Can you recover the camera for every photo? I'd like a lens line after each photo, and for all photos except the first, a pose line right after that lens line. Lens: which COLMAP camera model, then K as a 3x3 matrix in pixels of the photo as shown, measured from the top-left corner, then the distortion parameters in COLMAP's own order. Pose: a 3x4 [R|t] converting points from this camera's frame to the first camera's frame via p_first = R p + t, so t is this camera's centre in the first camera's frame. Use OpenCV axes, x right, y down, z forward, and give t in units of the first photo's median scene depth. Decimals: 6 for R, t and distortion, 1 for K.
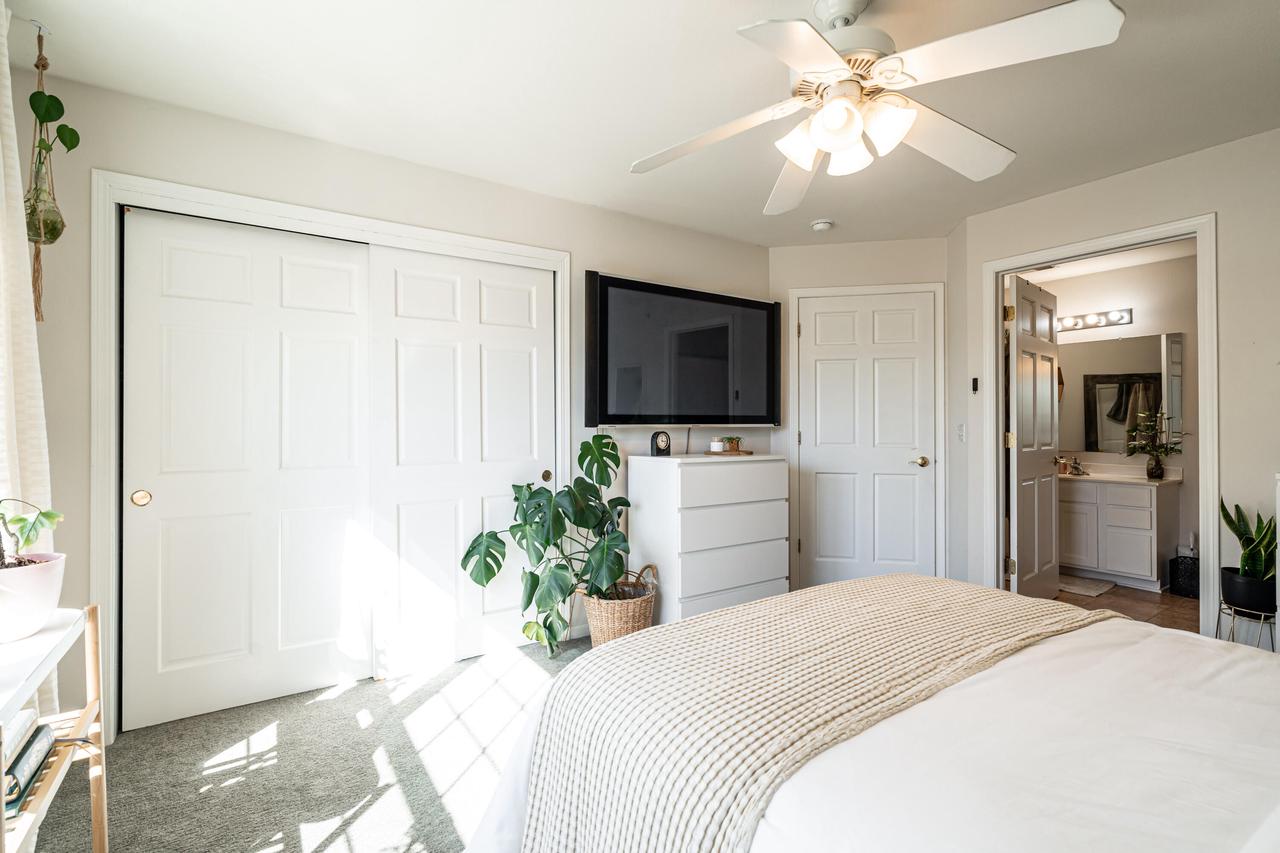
lens RADIAL K [[600.4, 0, 646.7], [0, 600.4, 420.1], [0, 0, 1]] dist [-0.016824, 0.000686]
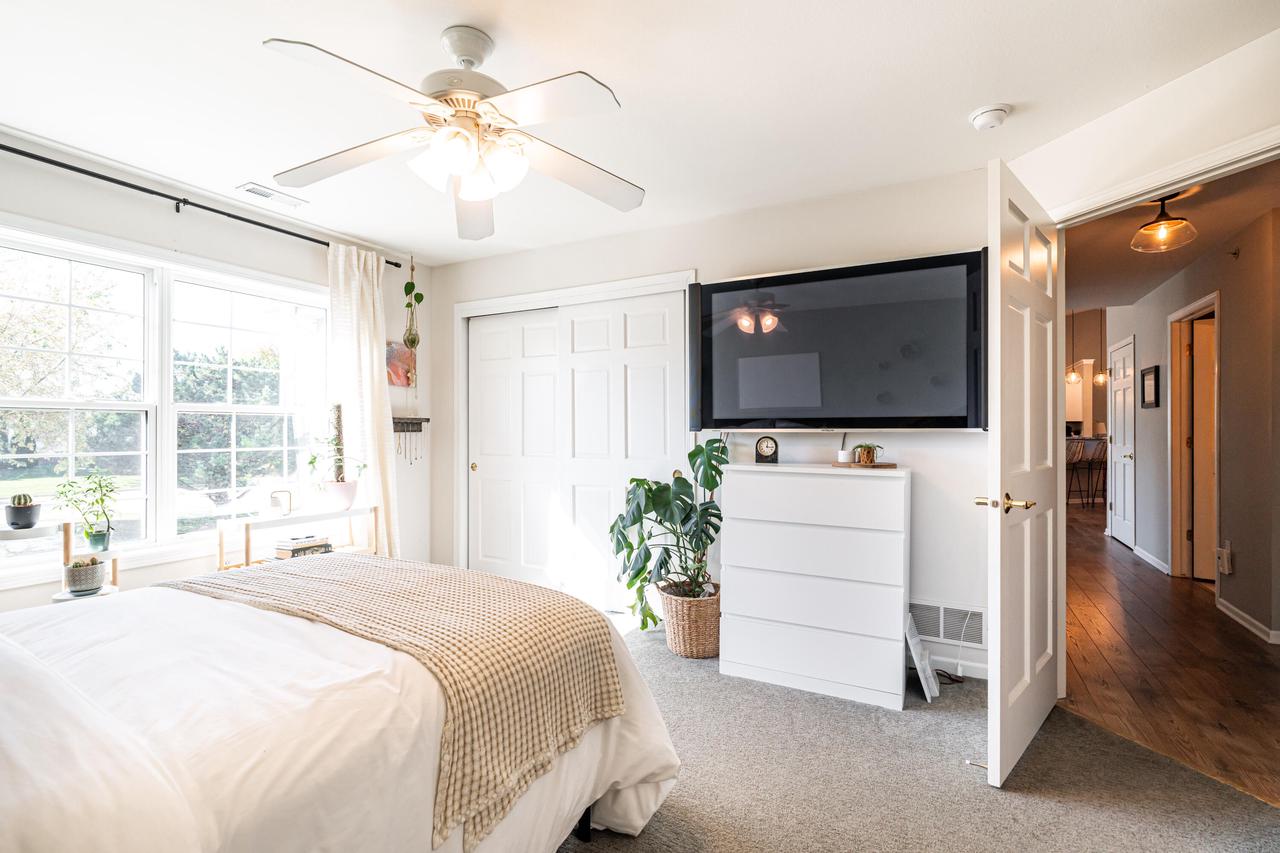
lens RADIAL K [[611.9, 0, 623.3], [0, 611.9, 420.6], [0, 0, 1]] dist [-0.000916, 0.000915]
pose [[0.419993, -0.006411, -0.907505, 0.811713], [0.008749, 0.999957, -0.003015, -0.004835], [0.907485, -0.006673, 0.420031, 0.422344]]
